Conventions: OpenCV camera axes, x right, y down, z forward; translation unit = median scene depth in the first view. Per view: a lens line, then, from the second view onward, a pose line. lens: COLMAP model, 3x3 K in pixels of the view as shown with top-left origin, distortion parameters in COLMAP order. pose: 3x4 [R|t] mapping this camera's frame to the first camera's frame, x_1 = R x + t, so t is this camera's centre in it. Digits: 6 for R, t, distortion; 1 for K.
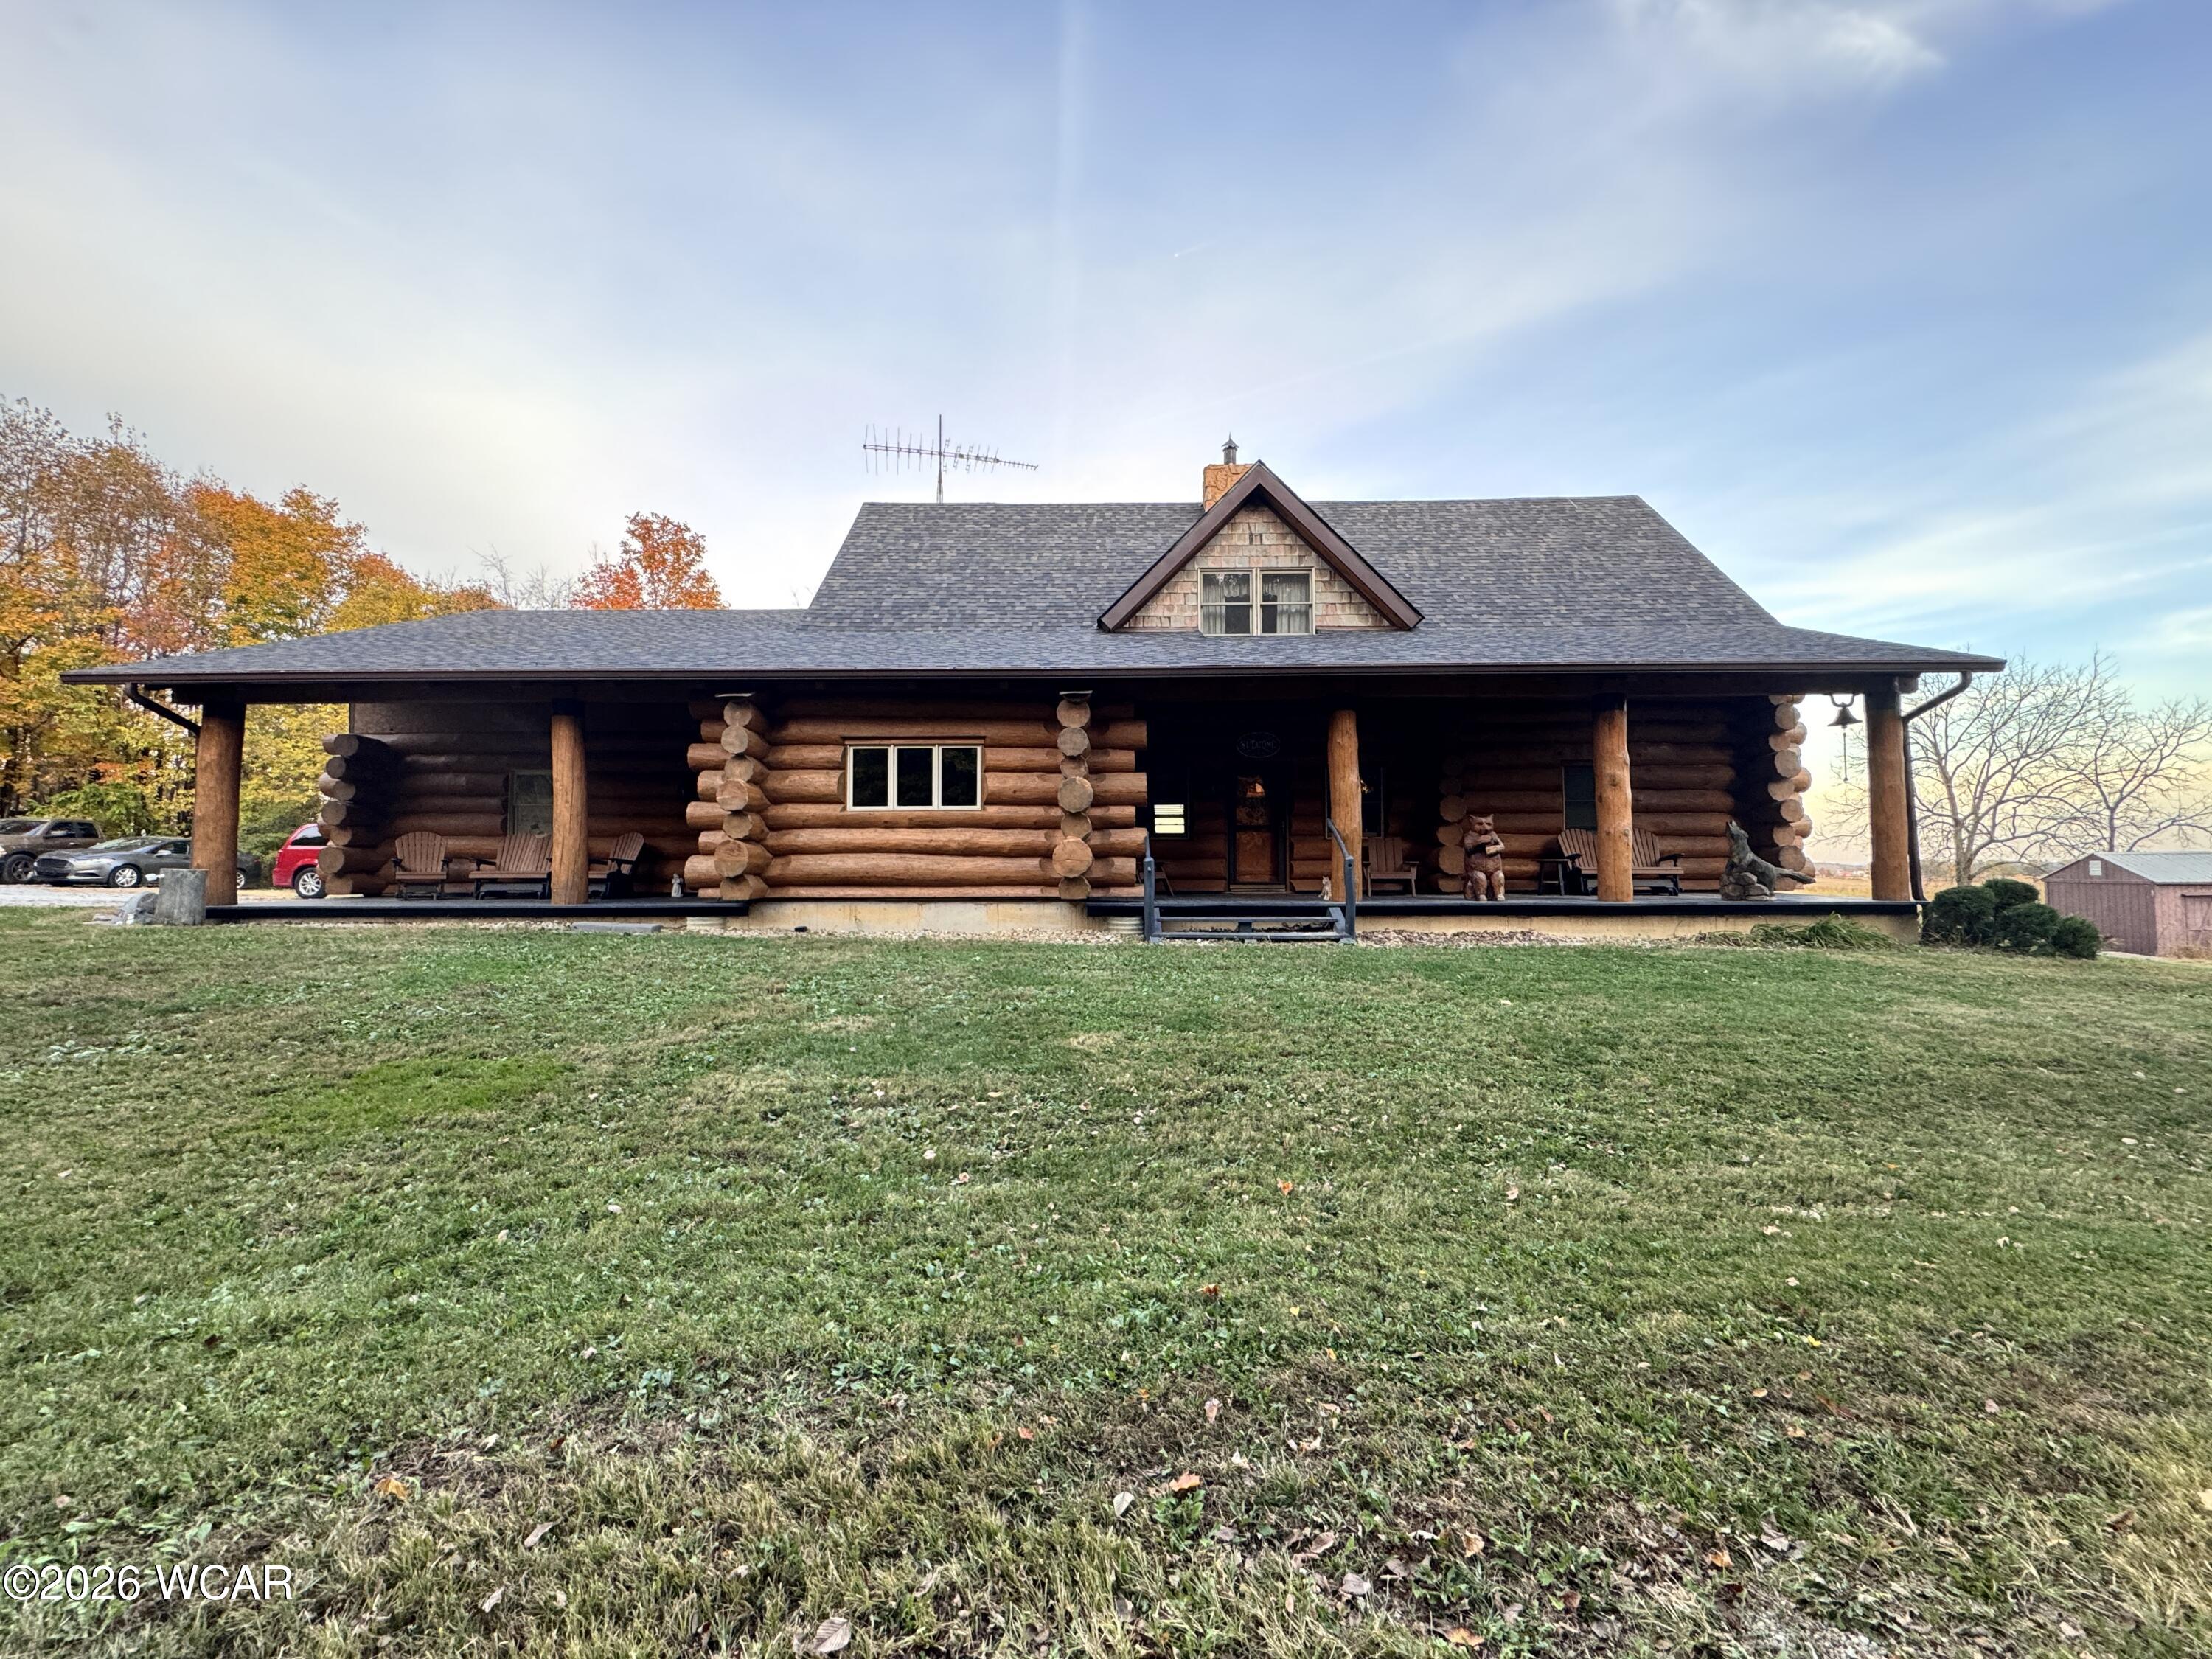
lens RADIAL K [[871.9, 0, 1103.9], [0, 871.9, 828.3], [0, 0, 1]] dist [-0.010855, 0.000037]
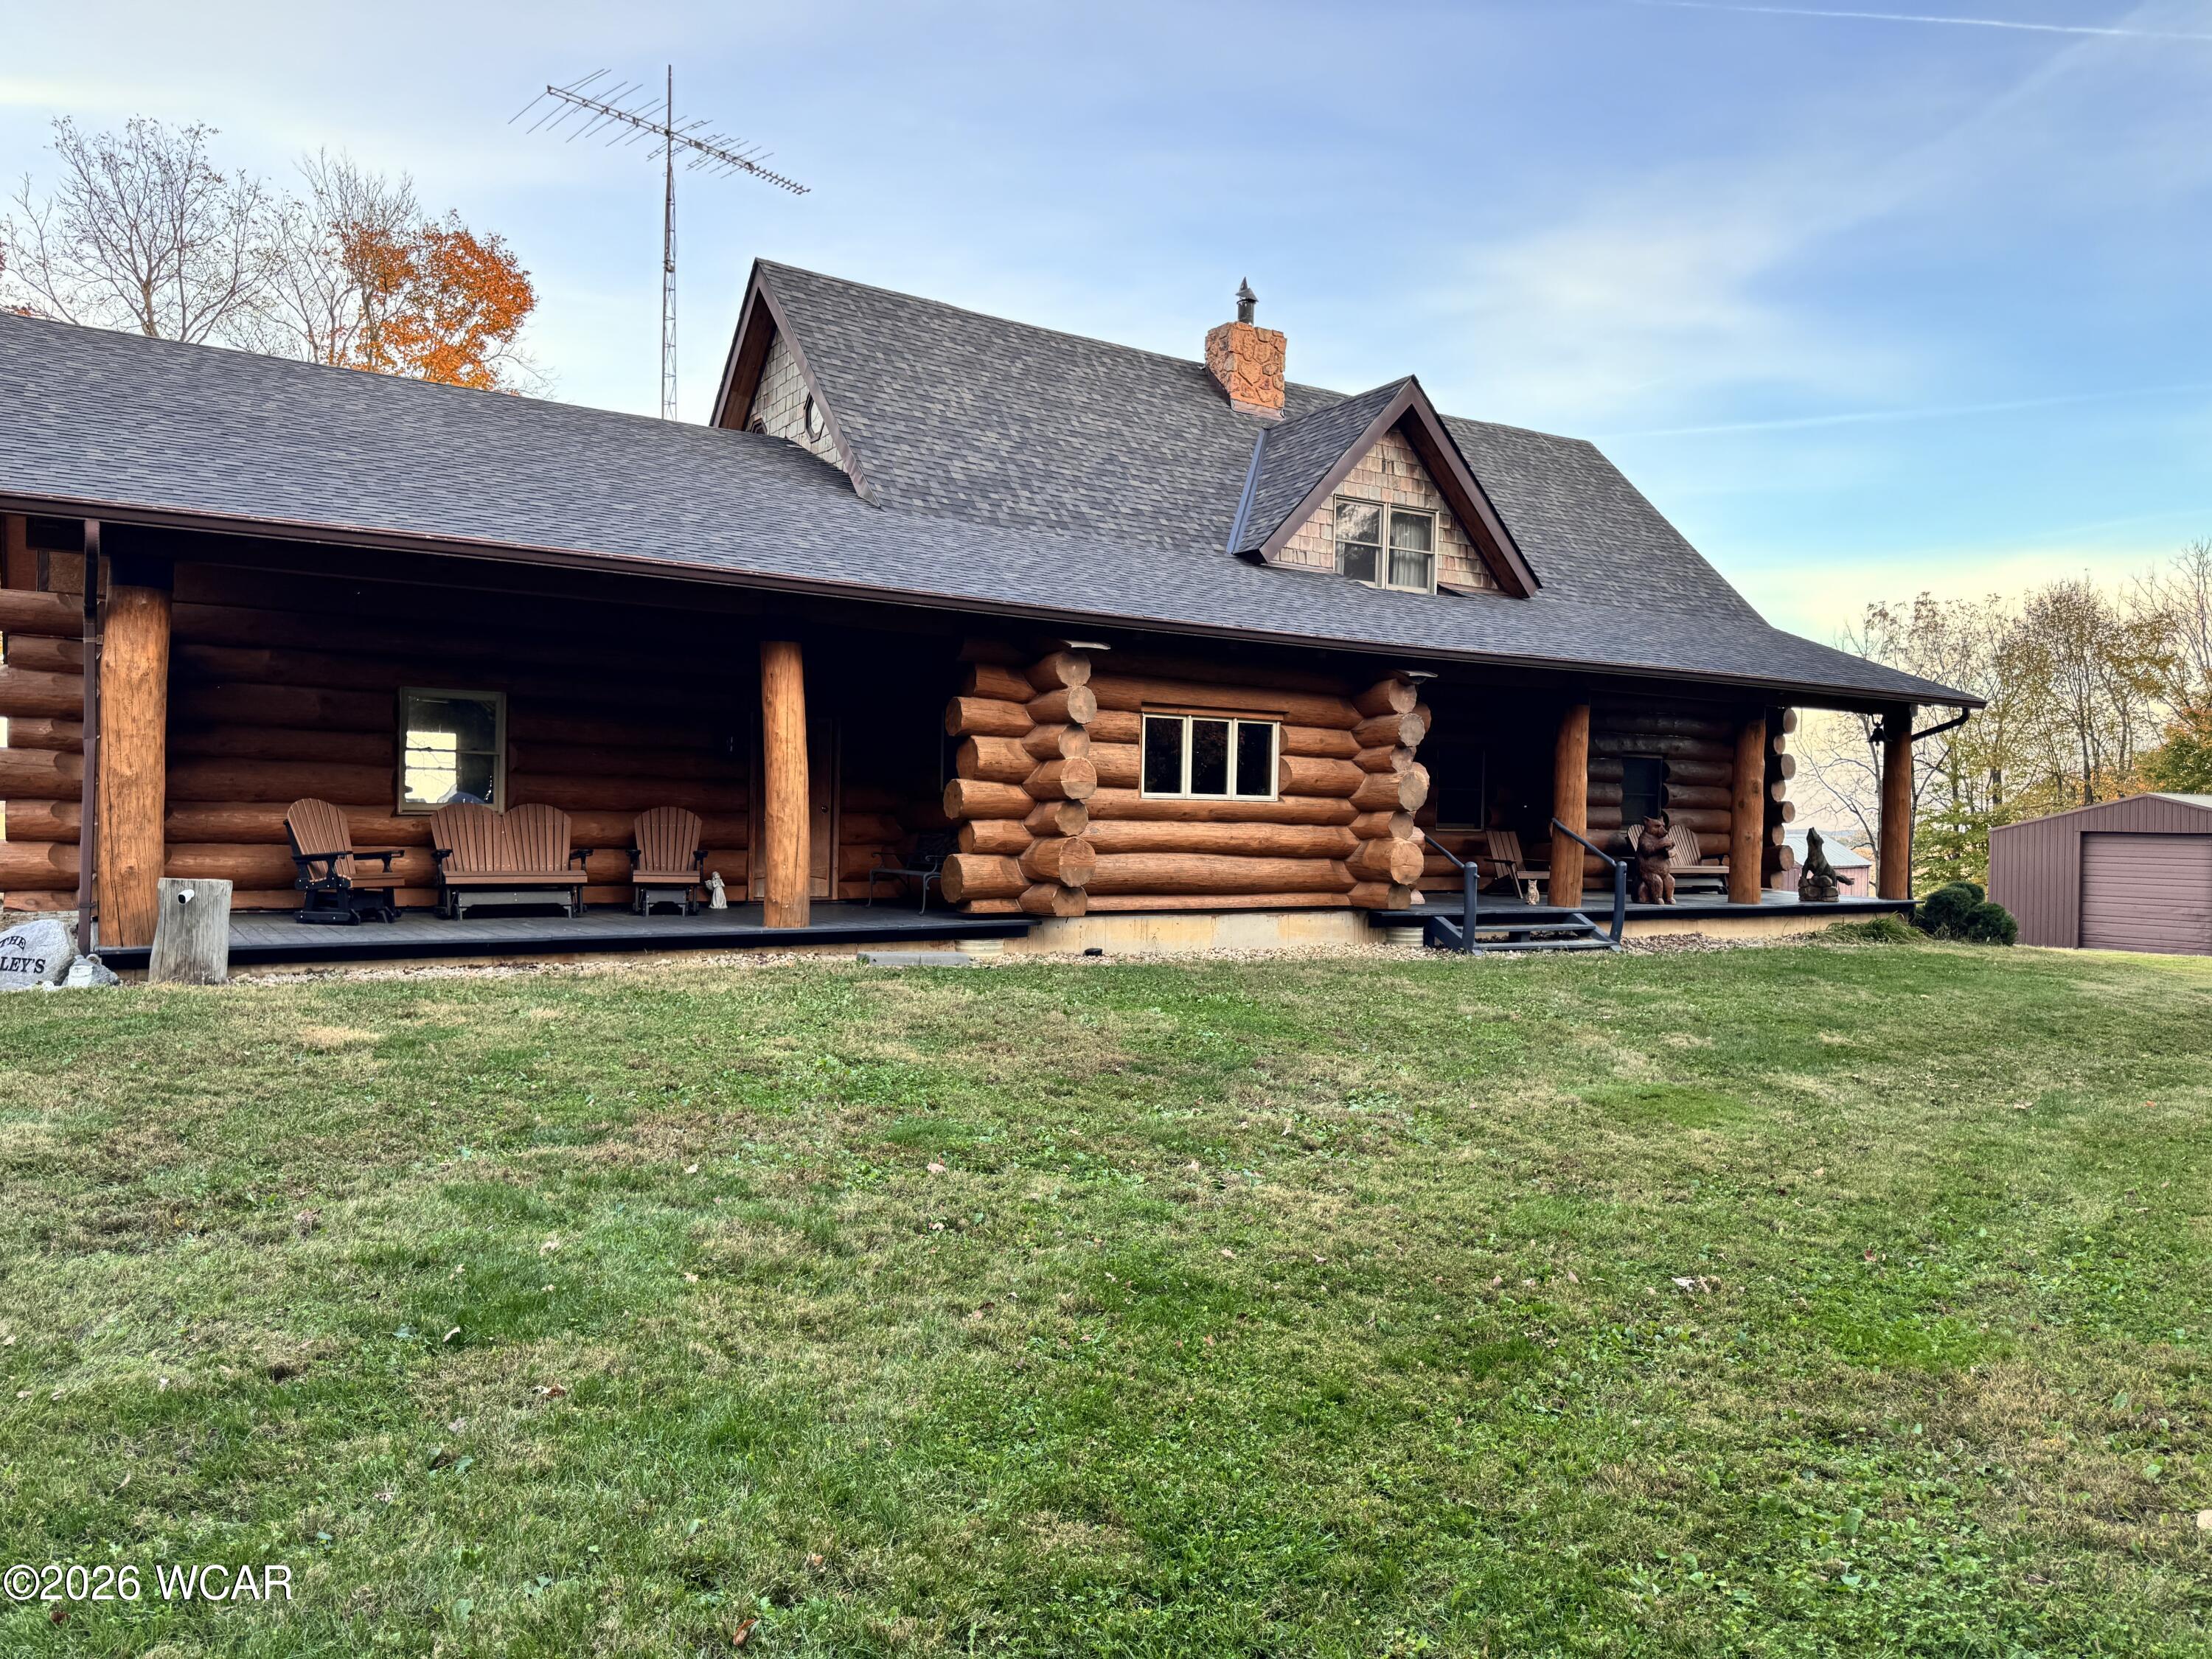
lens RADIAL K [[1575.1, 0, 1109.8], [0, 1575.1, 831.6], [0, 0, 1]] dist [0.000251, -0.001129]
pose [[0.830728, 0.013494, 0.556515, -1.093568], [-0.043062, 0.998268, 0.040073, -0.044886], [-0.555011, -0.057254, 0.829870, -0.144116]]
